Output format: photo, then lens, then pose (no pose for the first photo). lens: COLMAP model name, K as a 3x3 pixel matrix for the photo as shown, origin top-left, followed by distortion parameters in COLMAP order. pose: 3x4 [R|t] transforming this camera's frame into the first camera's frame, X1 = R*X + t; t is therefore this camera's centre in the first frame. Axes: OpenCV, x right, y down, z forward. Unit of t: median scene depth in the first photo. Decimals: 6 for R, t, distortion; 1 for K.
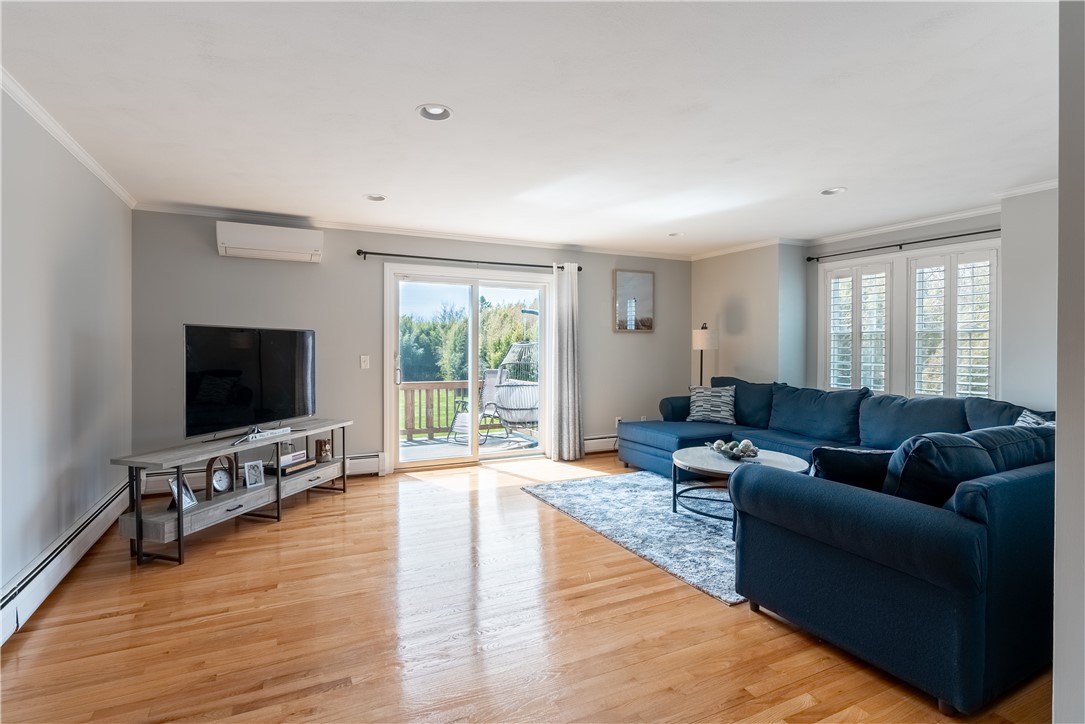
lens RADIAL K [[526.1, 0, 519.7], [0, 526.1, 350.8], [0, 0, 1]] dist [0.000216, 0.000450]
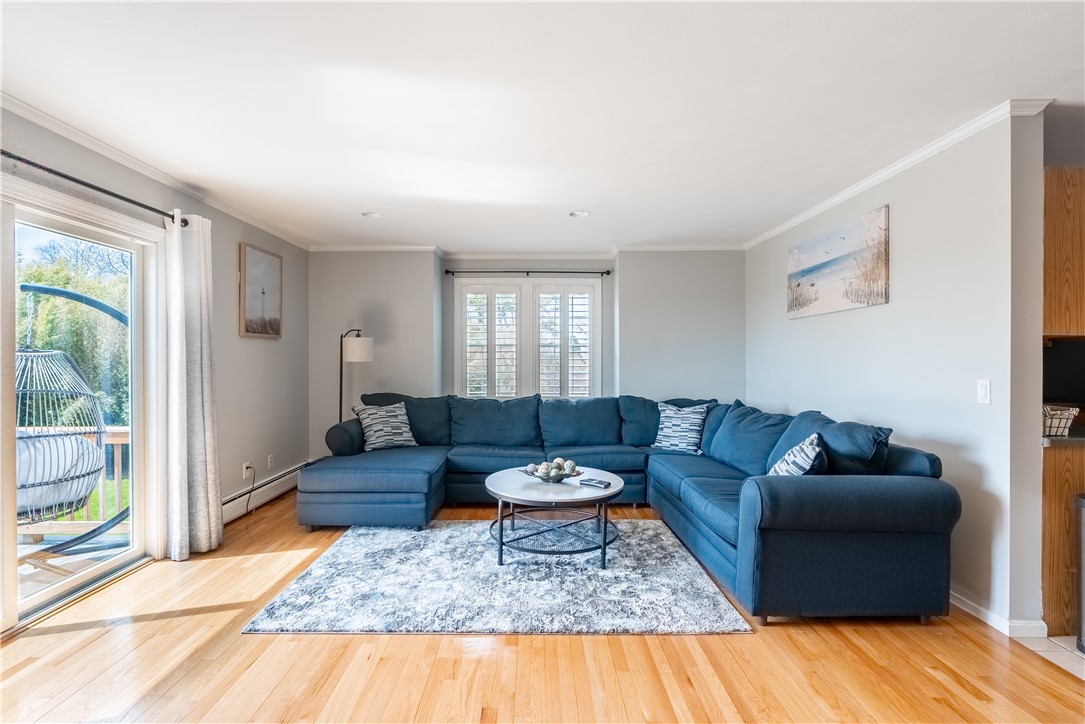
lens RADIAL K [[506.4, 0, 529.7], [0, 506.4, 362.0], [0, 0, 1]] dist [-0.004456, -0.000118]
pose [[0.435225, -0.008680, 0.900280, -0.304466], [0.009569, 0.999942, 0.005015, -0.004147], [-0.900271, 0.006432, 0.435283, 0.503219]]
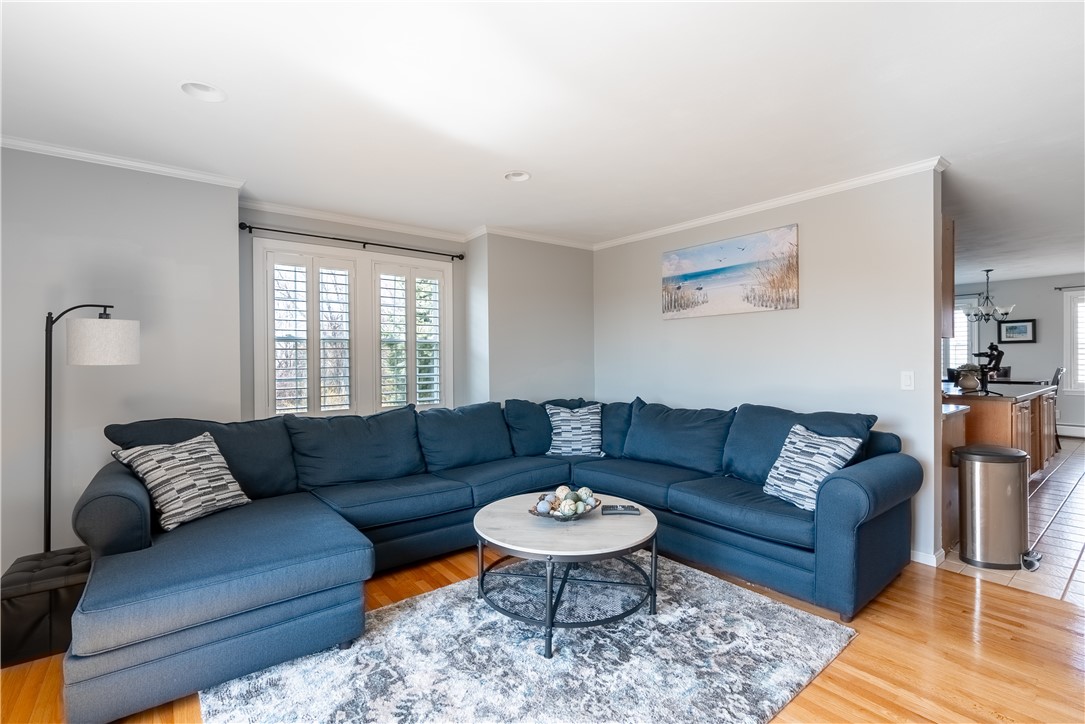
lens RADIAL K [[494.4, 0, 542.5], [0, 494.4, 362.0], [0, 0, 1]] dist [-0.003849, 0.000650]
pose [[-0.224356, -0.010257, 0.974453, -0.164430], [0.014275, 0.999803, 0.013811, -0.006535], [-0.974403, 0.017009, -0.224165, 0.902153]]
